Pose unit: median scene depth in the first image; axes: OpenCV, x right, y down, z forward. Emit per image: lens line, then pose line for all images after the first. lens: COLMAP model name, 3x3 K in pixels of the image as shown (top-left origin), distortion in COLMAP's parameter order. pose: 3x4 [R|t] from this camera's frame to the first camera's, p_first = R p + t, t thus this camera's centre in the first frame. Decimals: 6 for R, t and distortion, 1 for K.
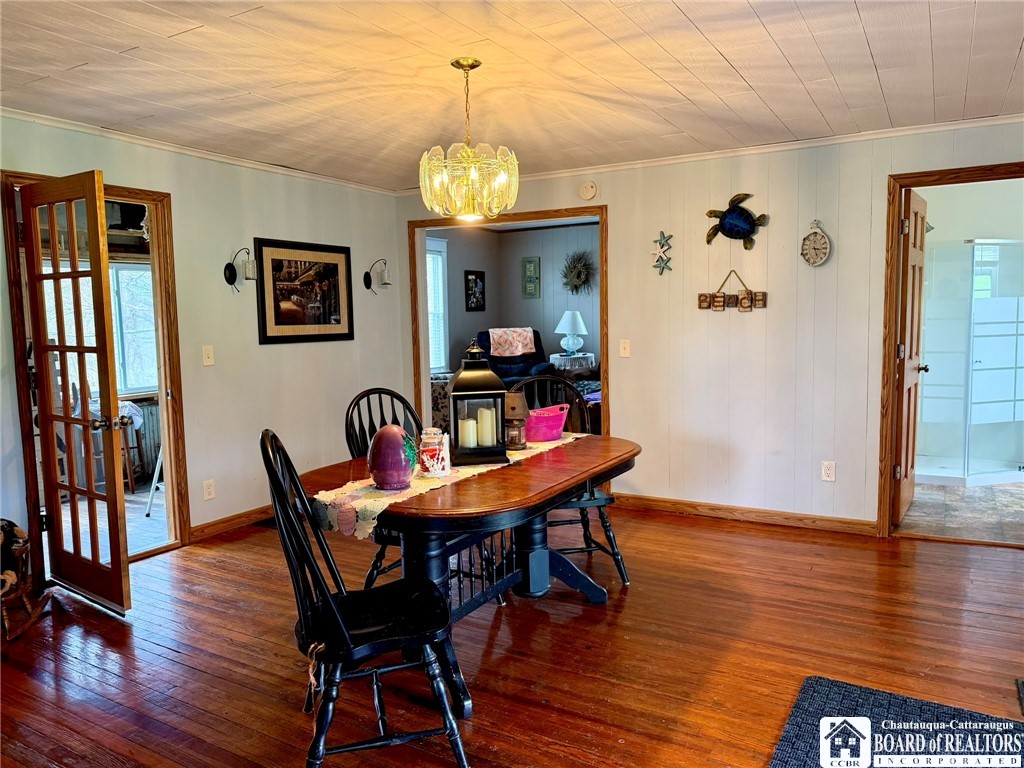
lens RADIAL K [[719.2, 0, 512.0], [0, 719.2, 384.0], [0, 0, 1]] dist [-0.000672, -0.000758]
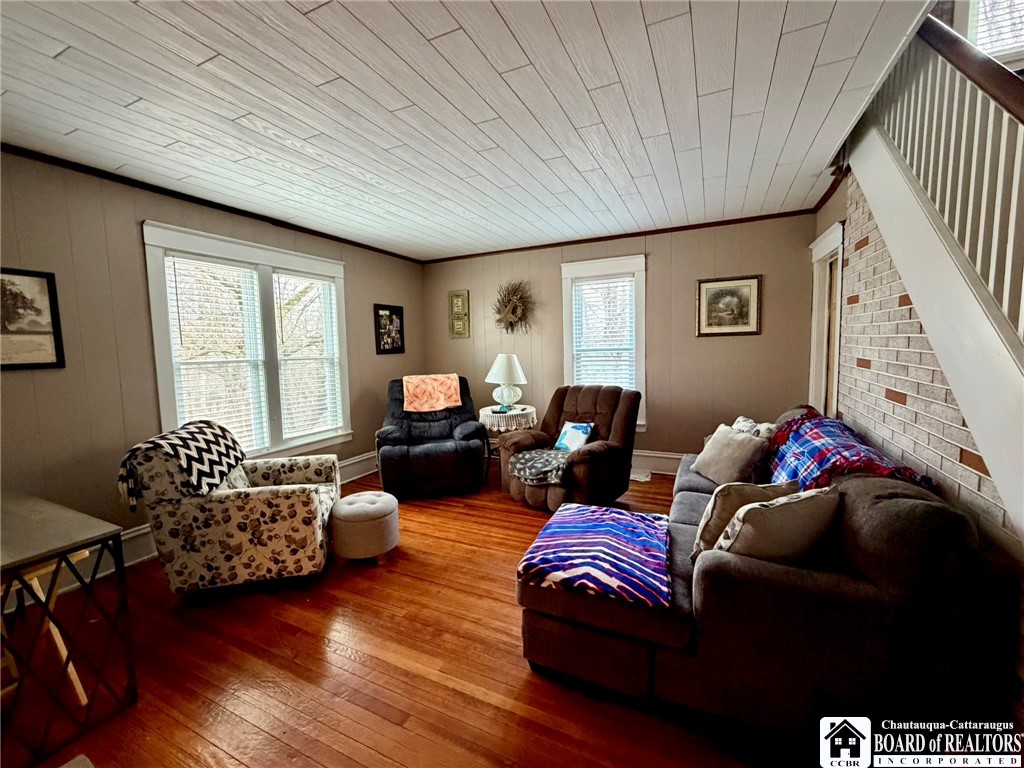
lens RADIAL K [[420.9, 0, 512.0], [0, 420.9, 384.0], [0, 0, 1]] dist [-0.017116, 0.000033]
pose [[0.995466, -0.011396, 0.094431, 0.043883], [0.012758, 0.999823, -0.013833, -0.060201], [-0.094257, 0.014975, 0.995435, 0.525520]]
